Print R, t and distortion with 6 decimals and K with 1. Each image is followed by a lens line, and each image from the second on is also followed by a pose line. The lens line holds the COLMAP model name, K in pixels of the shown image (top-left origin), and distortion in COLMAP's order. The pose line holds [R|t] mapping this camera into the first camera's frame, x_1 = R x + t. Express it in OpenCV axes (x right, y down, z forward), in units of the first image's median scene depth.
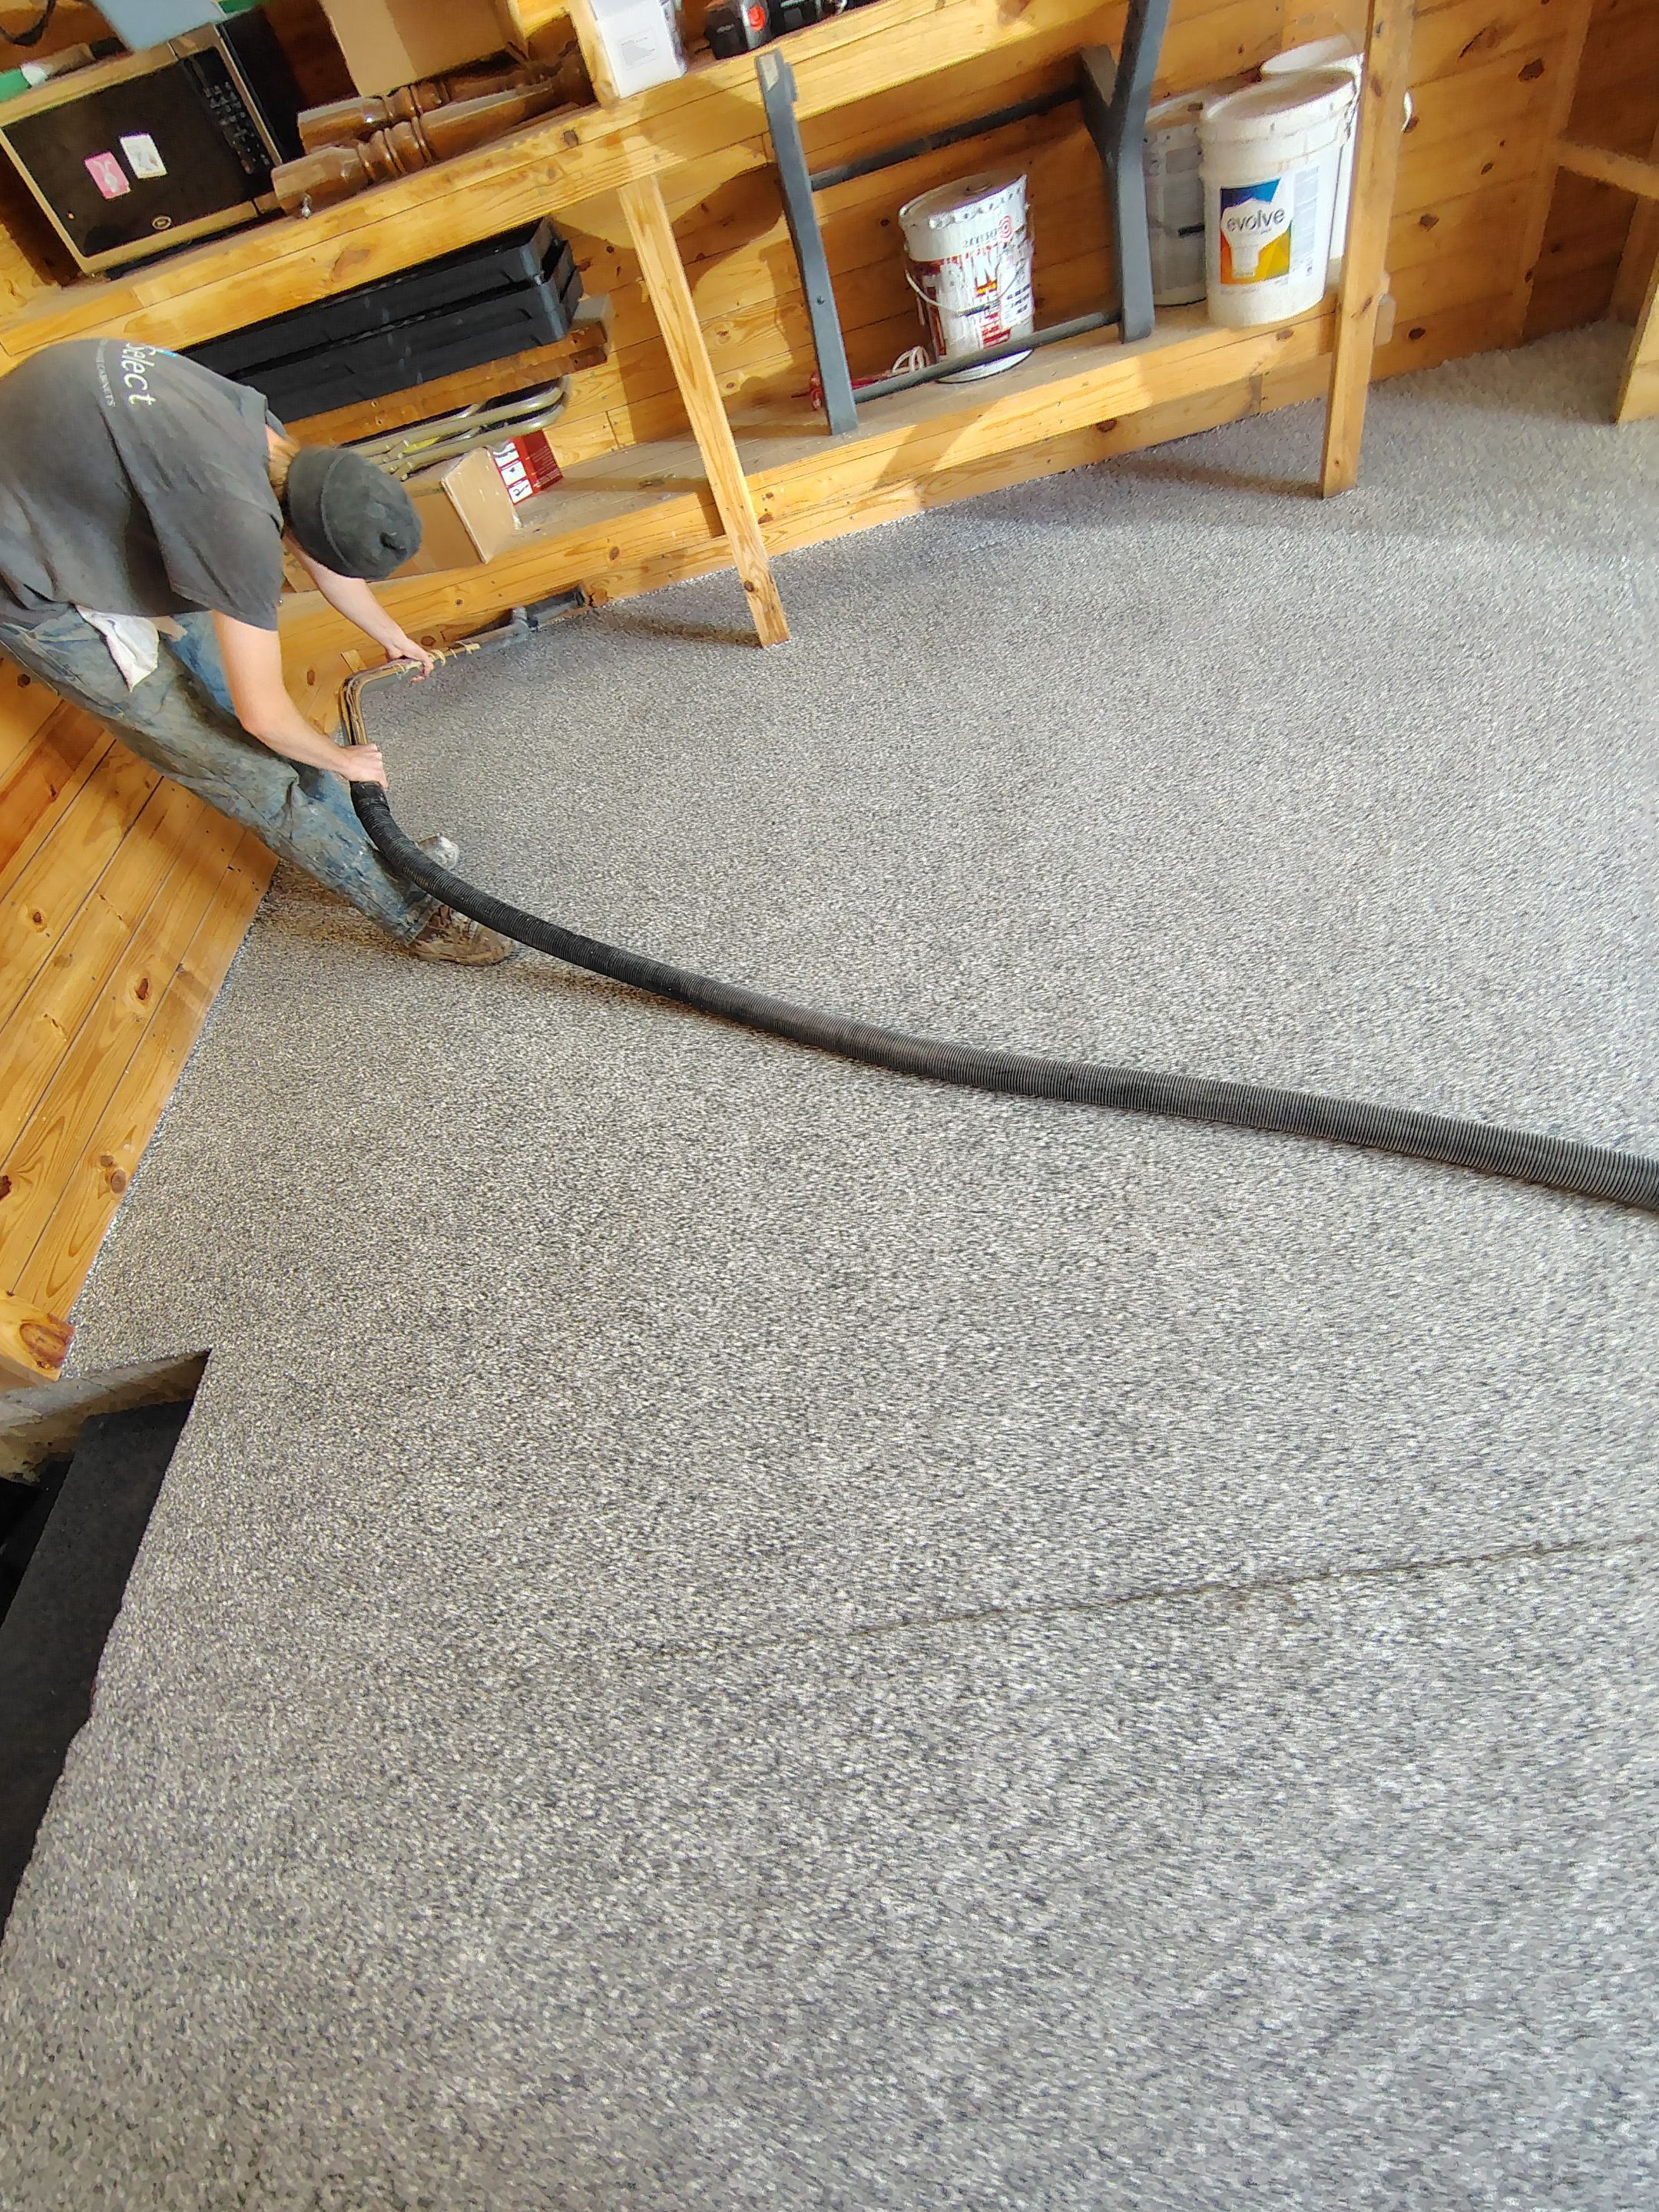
lens RADIAL K [[1037.9, 0, 832.2], [0, 1037.9, 1101.2], [0, 0, 1]] dist [-0.007511, 0.003718]
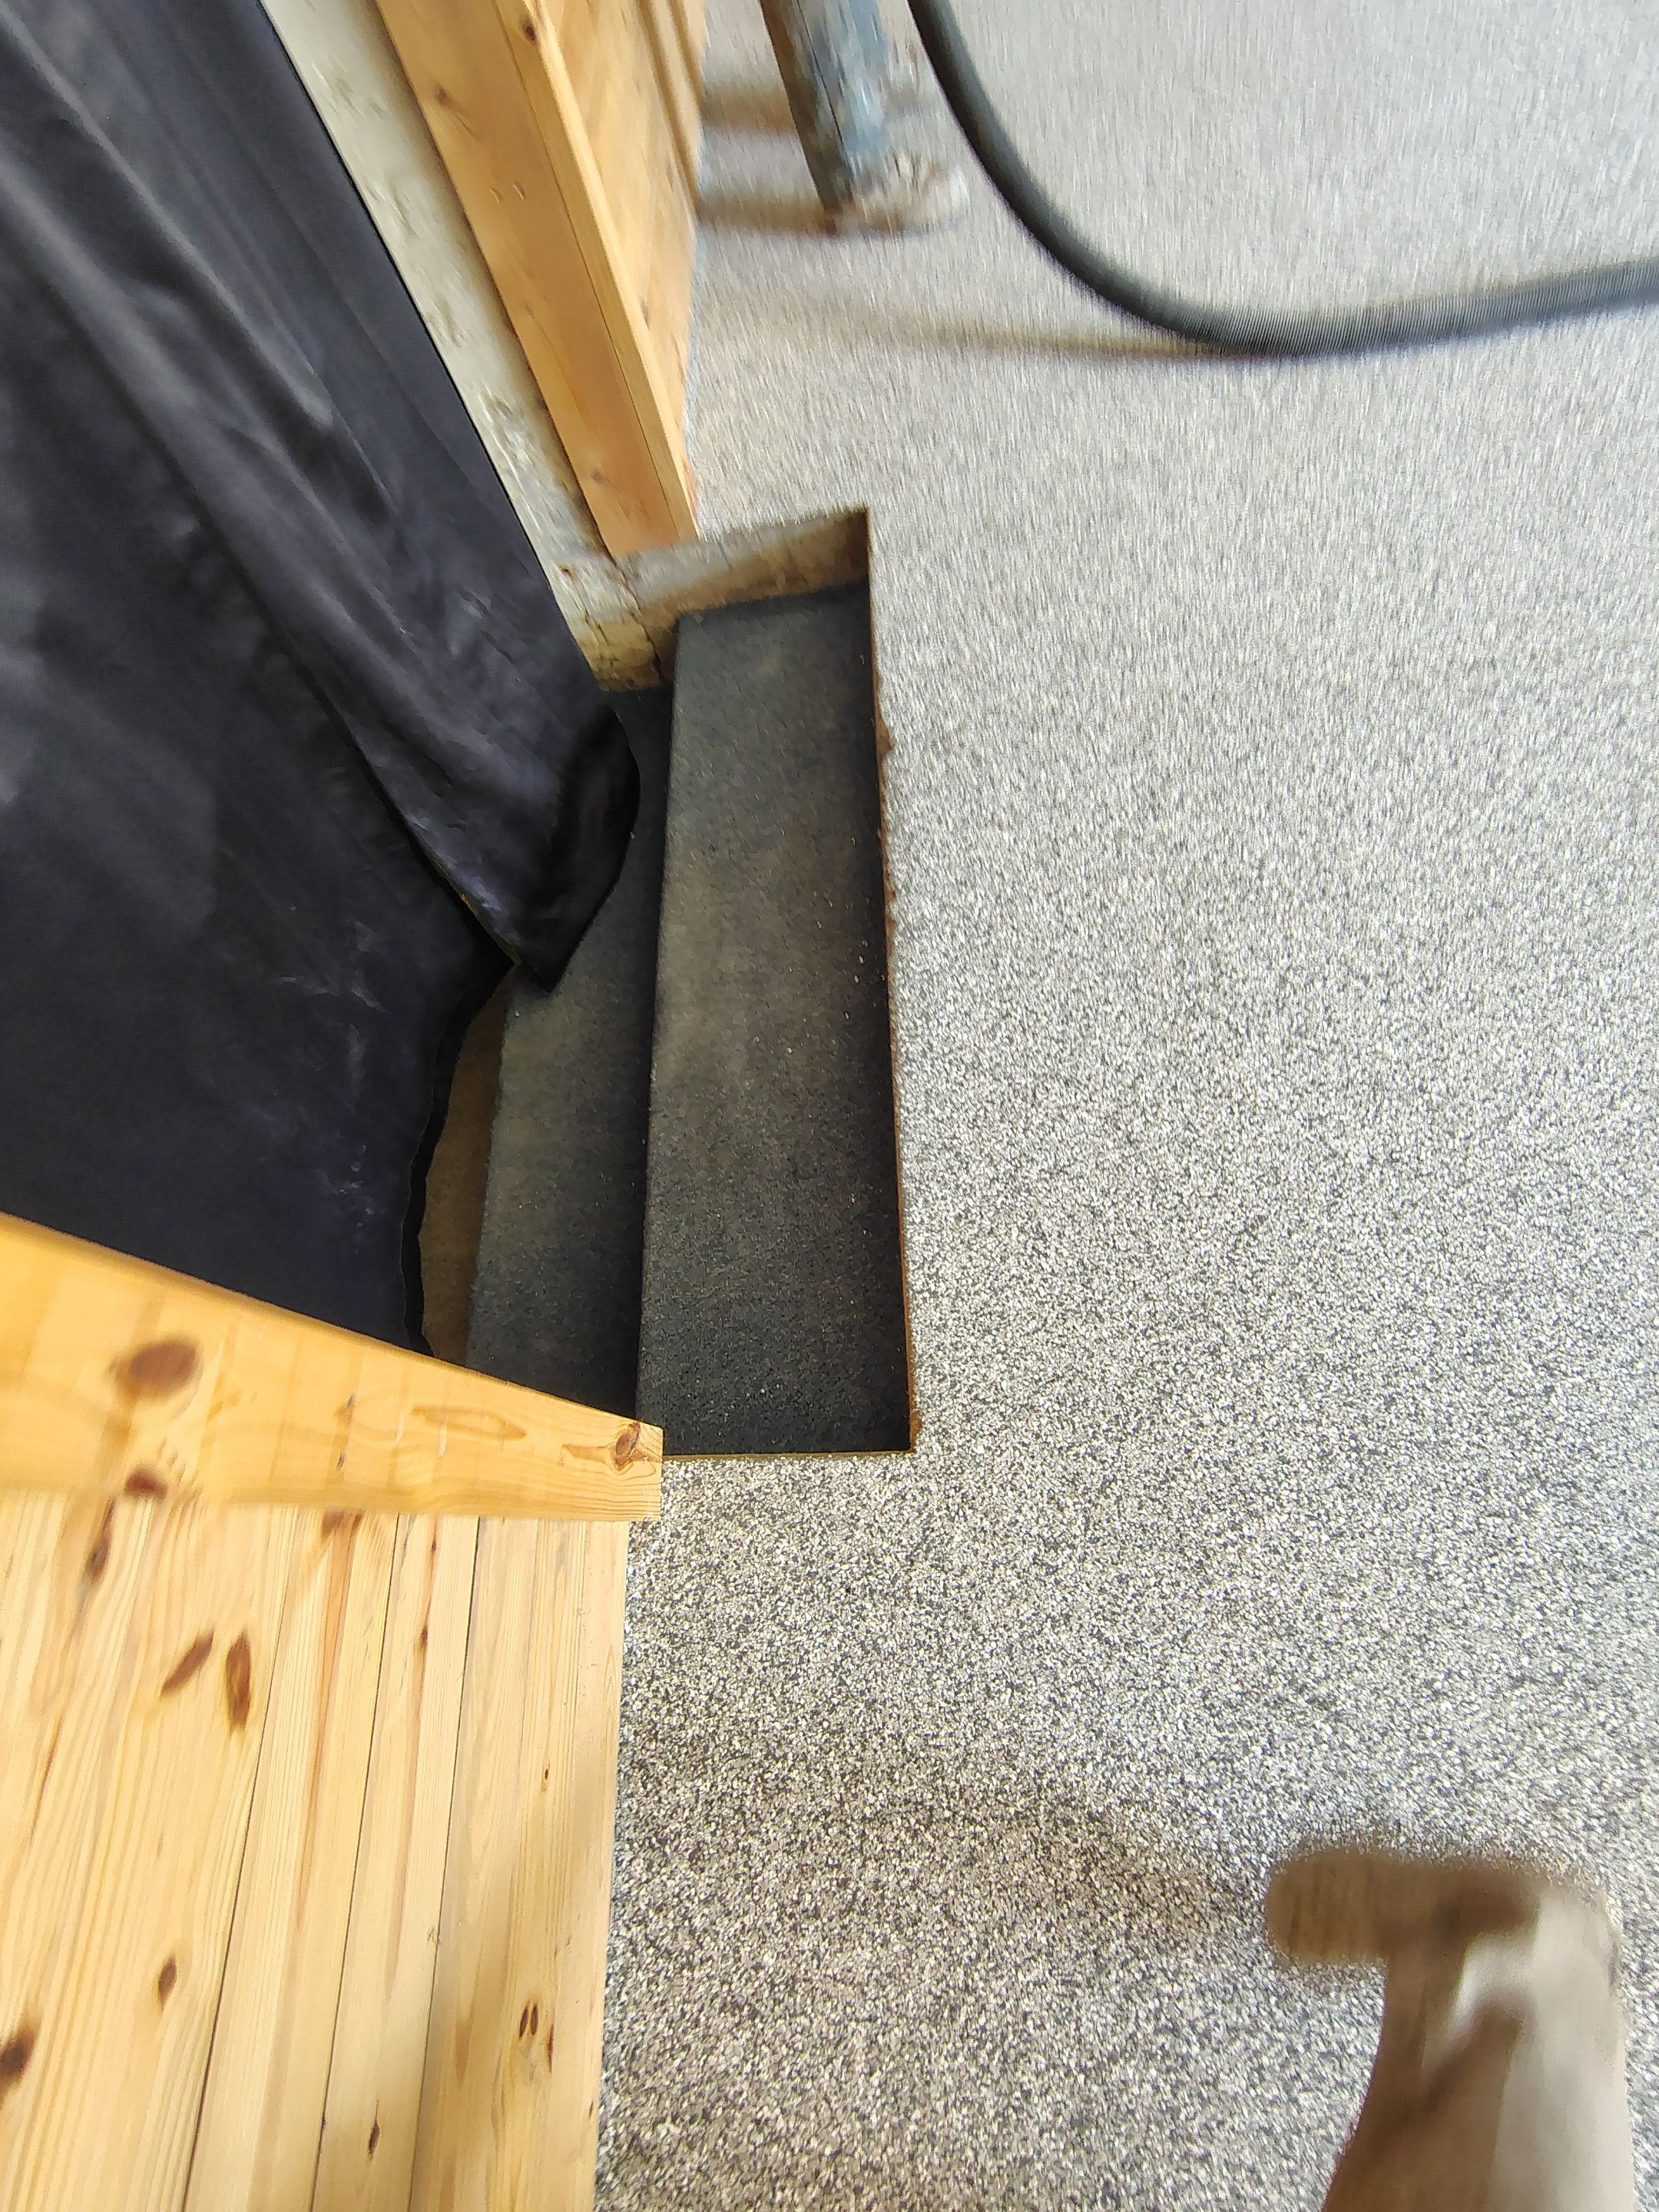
lens RADIAL K [[1037.9, 0, 824.4], [0, 1037.9, 1098.8], [0, 0, 1]] dist [-0.007511, 0.003718]
pose [[0.997636, 0.055447, 0.040595, -0.903095], [-0.064779, 0.955959, 0.286262, 0.709494], [-0.022934, -0.288215, 0.957291, -0.208878]]
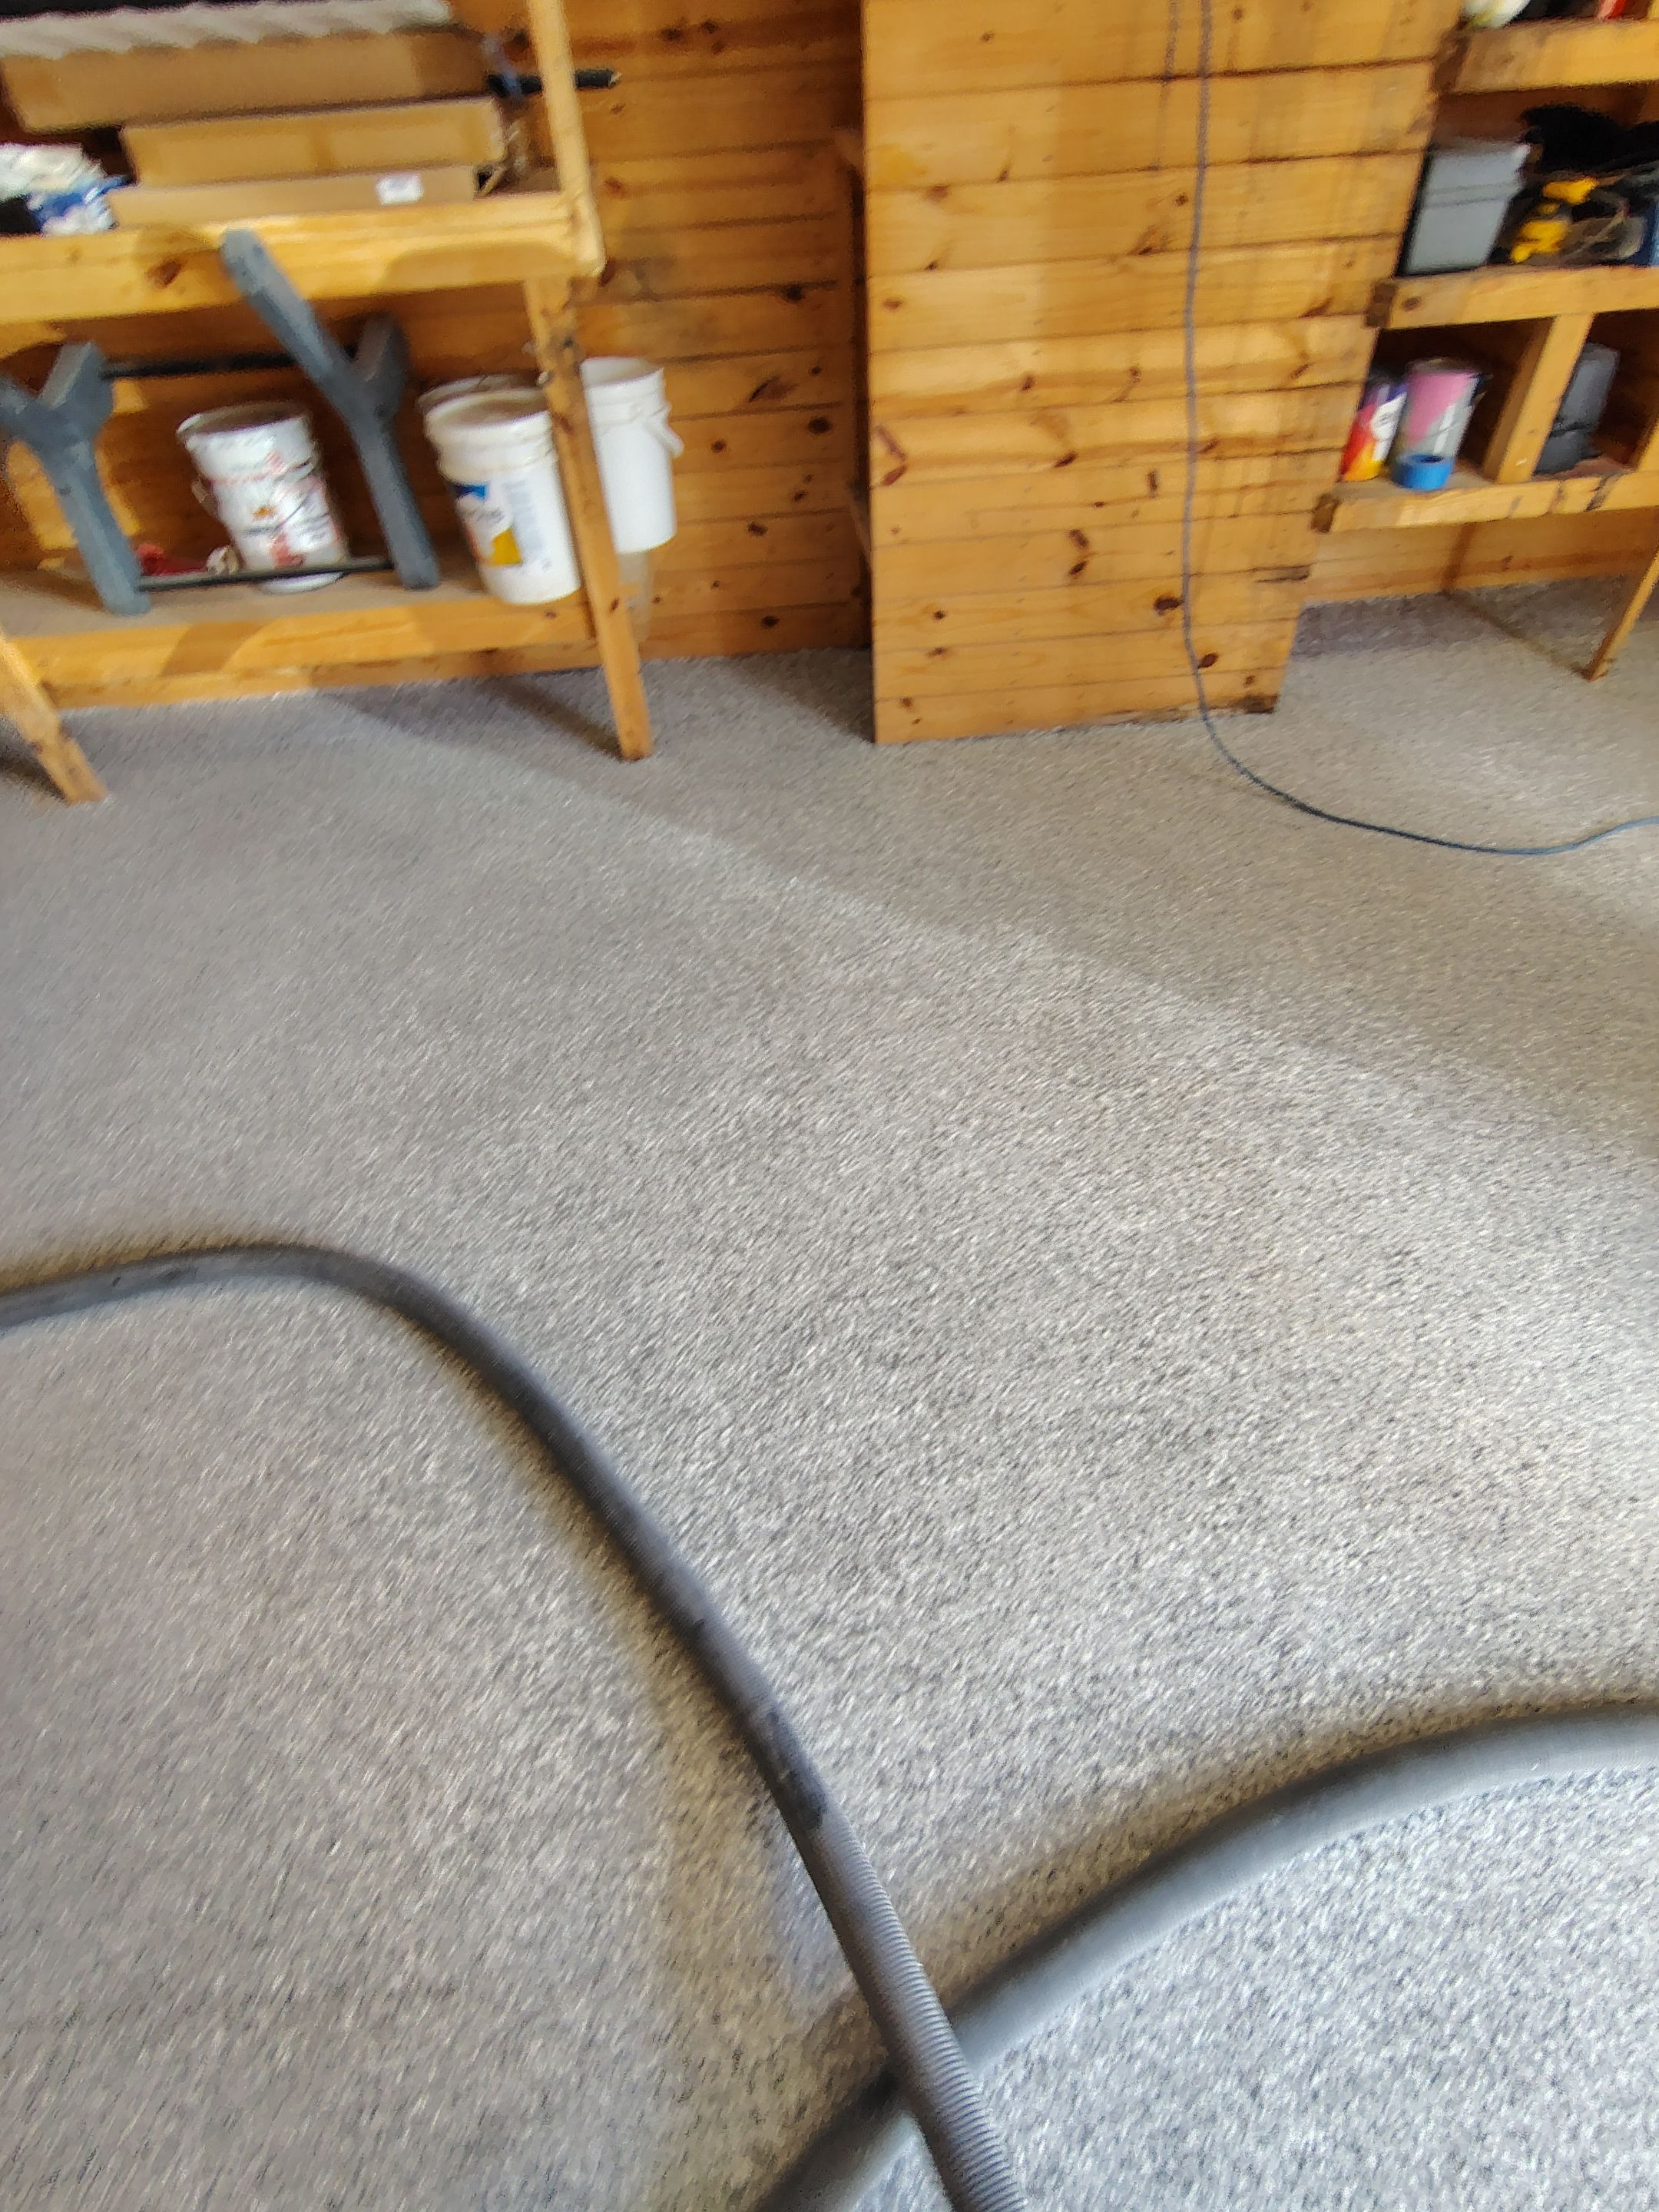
lens RADIAL K [[1037.9, 0, 828.0], [0, 1037.9, 1106.2], [0, 0, 1]] dist [-0.007511, 0.003718]
pose [[0.981212, 0.114700, 0.155136, 1.160407], [-0.104014, 0.991717, -0.075351, -0.379421], [-0.162494, 0.057799, 0.985015, -0.088348]]
